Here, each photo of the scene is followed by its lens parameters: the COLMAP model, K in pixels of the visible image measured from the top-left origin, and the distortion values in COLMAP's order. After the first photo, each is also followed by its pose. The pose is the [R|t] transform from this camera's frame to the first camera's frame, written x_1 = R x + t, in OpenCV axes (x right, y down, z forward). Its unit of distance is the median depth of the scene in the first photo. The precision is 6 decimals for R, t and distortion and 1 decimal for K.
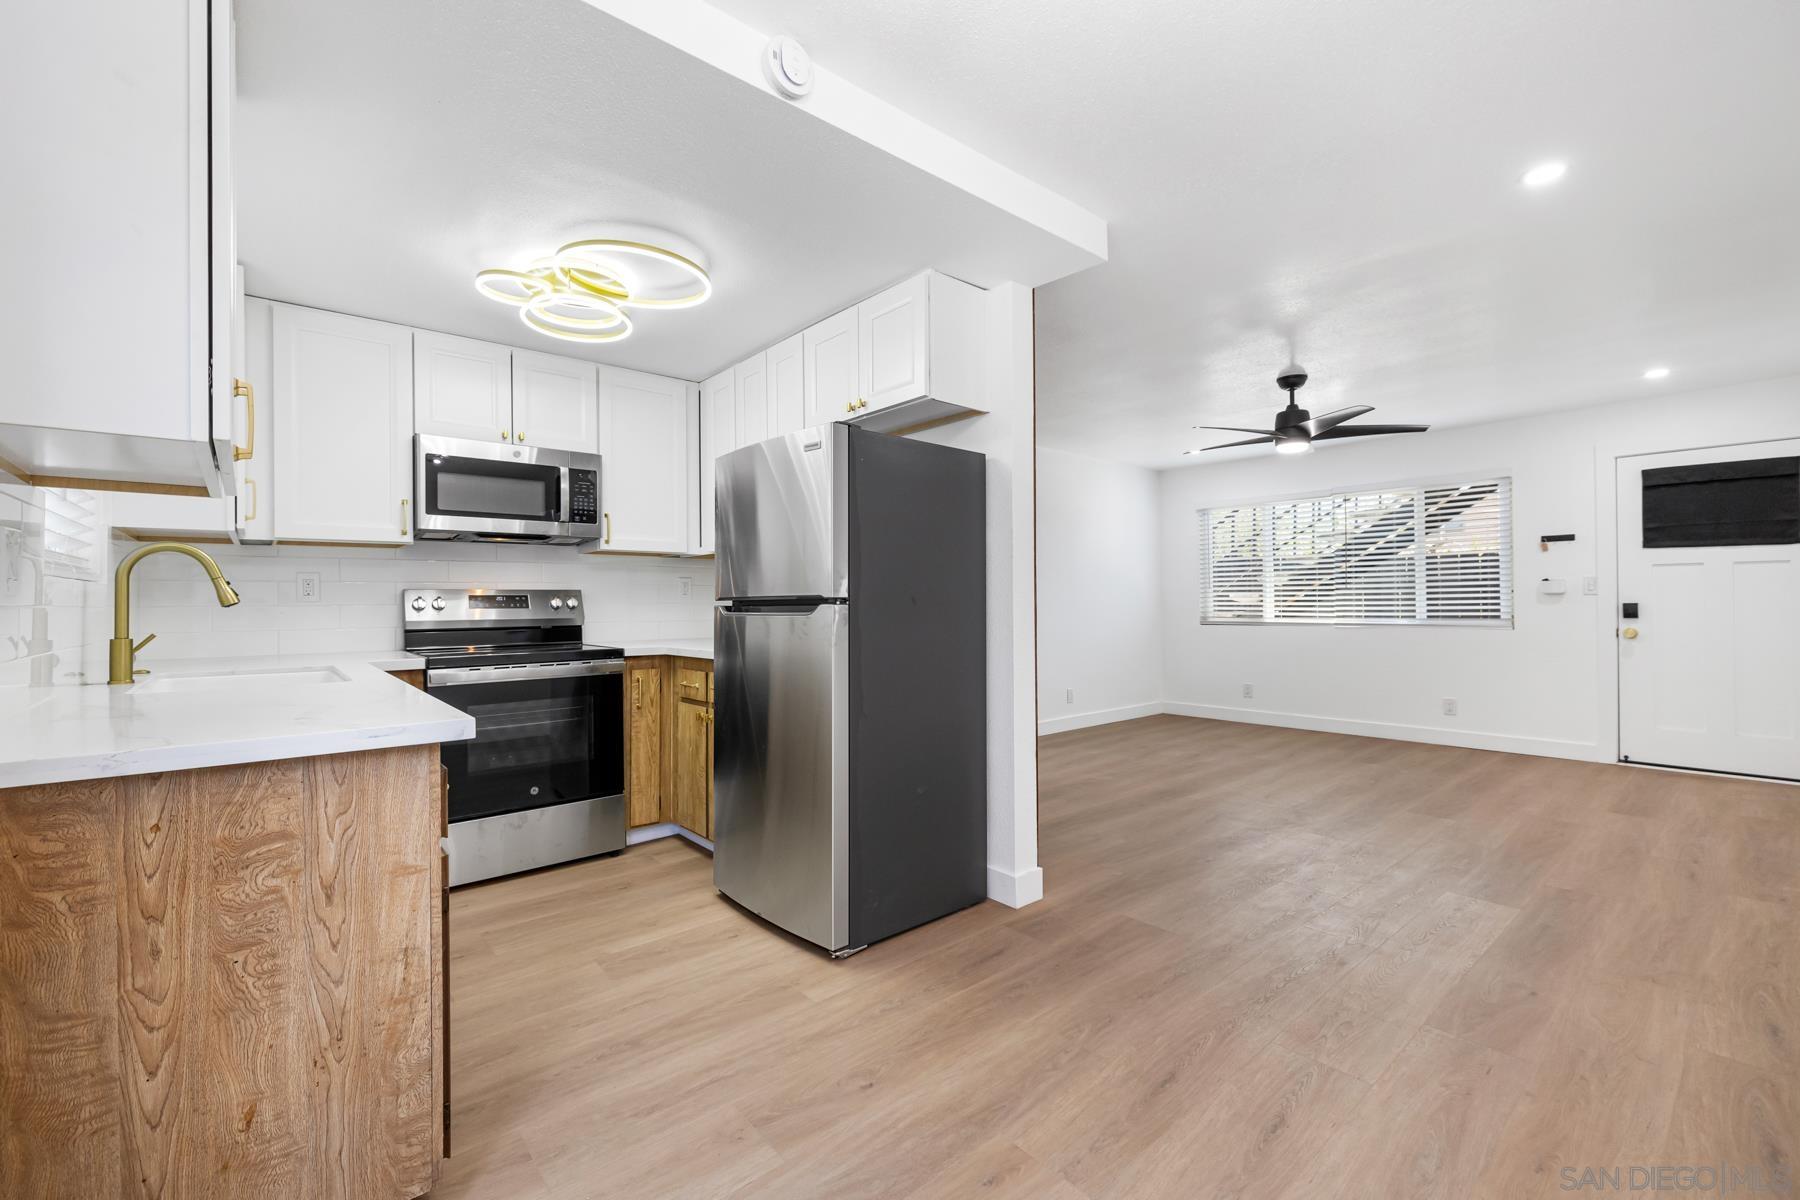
lens RADIAL K [[771.7, 0, 901.2], [0, 771.7, 597.7], [0, 0, 1]] dist [0.000236, -0.000171]
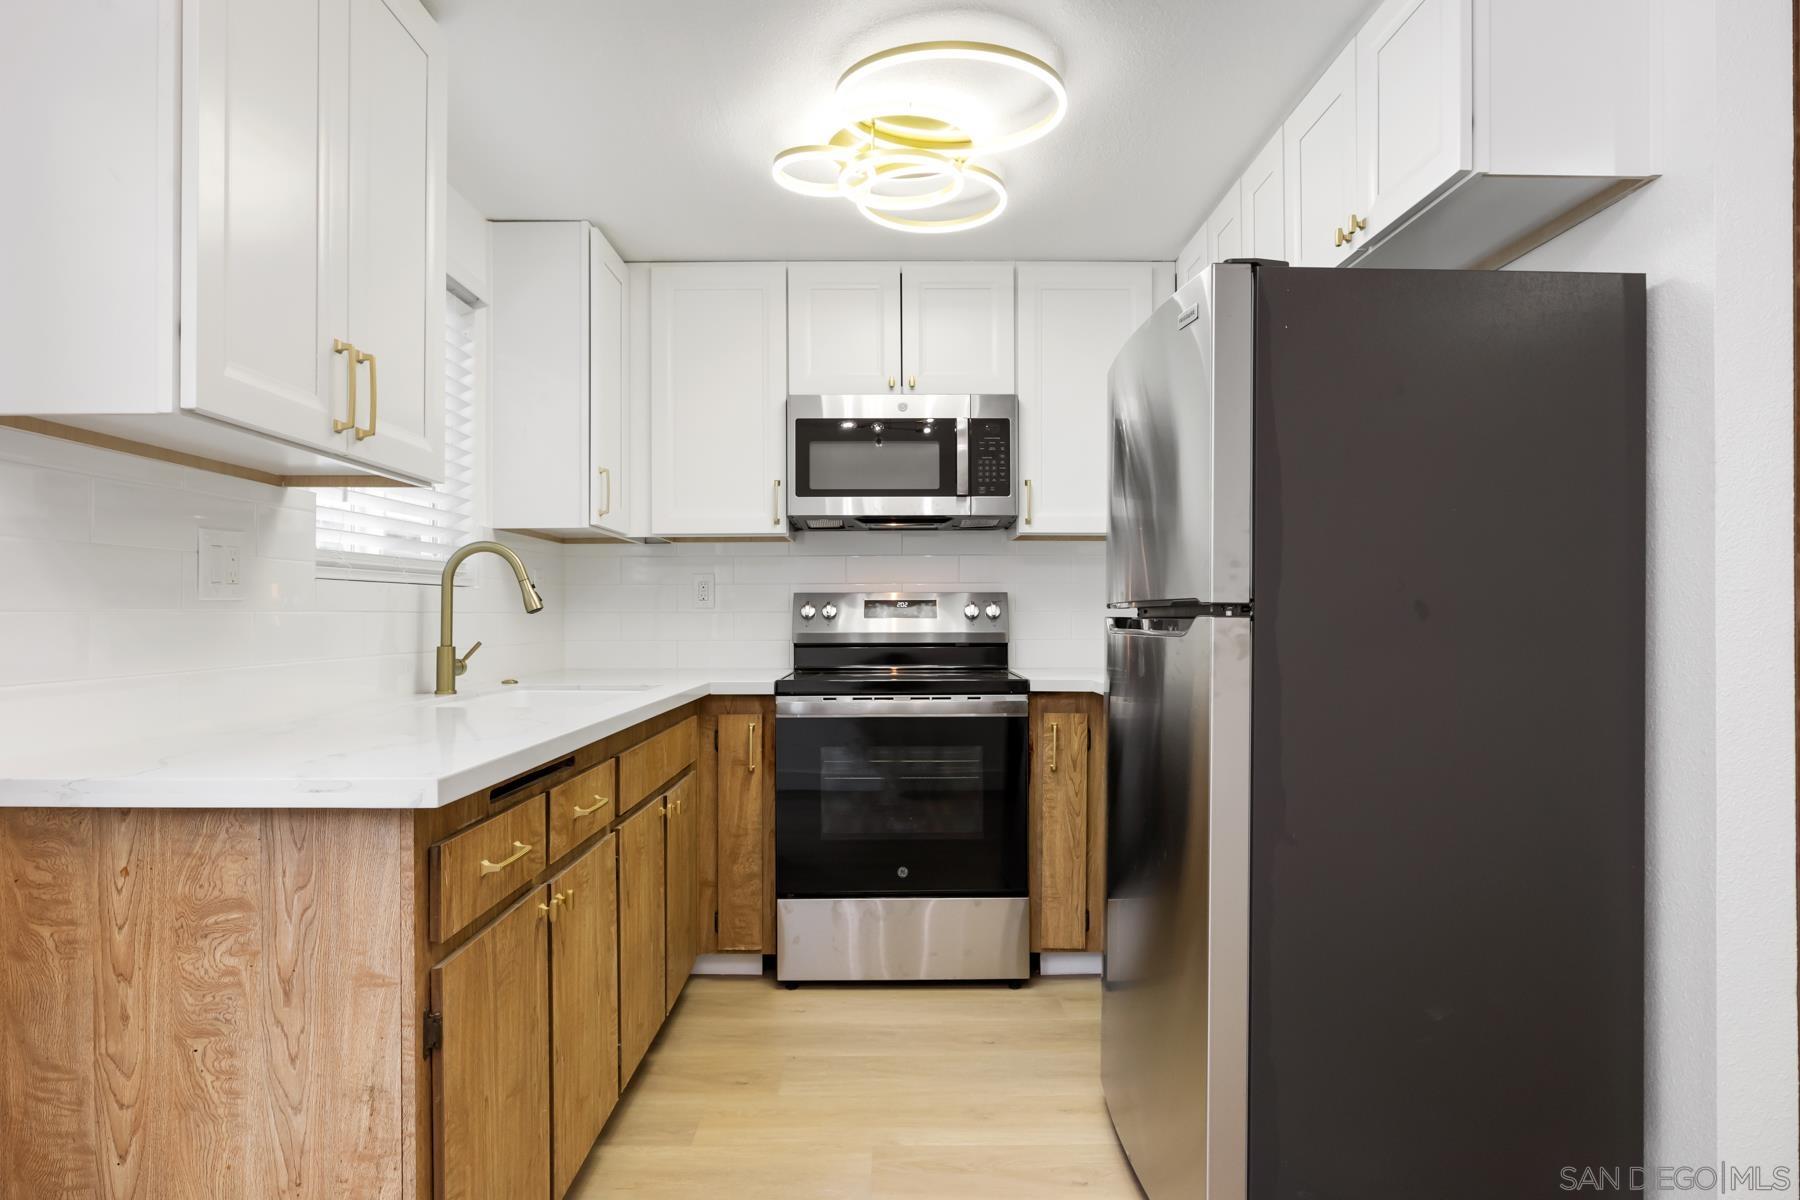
lens RADIAL K [[1060.8, 0, 900.9], [0, 1060.8, 609.5], [0, 0, 1]] dist [-0.004596, 0.000826]
pose [[0.758331, 0.004577, -0.651853, 0.212141], [-0.001479, 0.999985, 0.005301, 0.000584], [0.651867, -0.003056, 0.758327, 0.321210]]
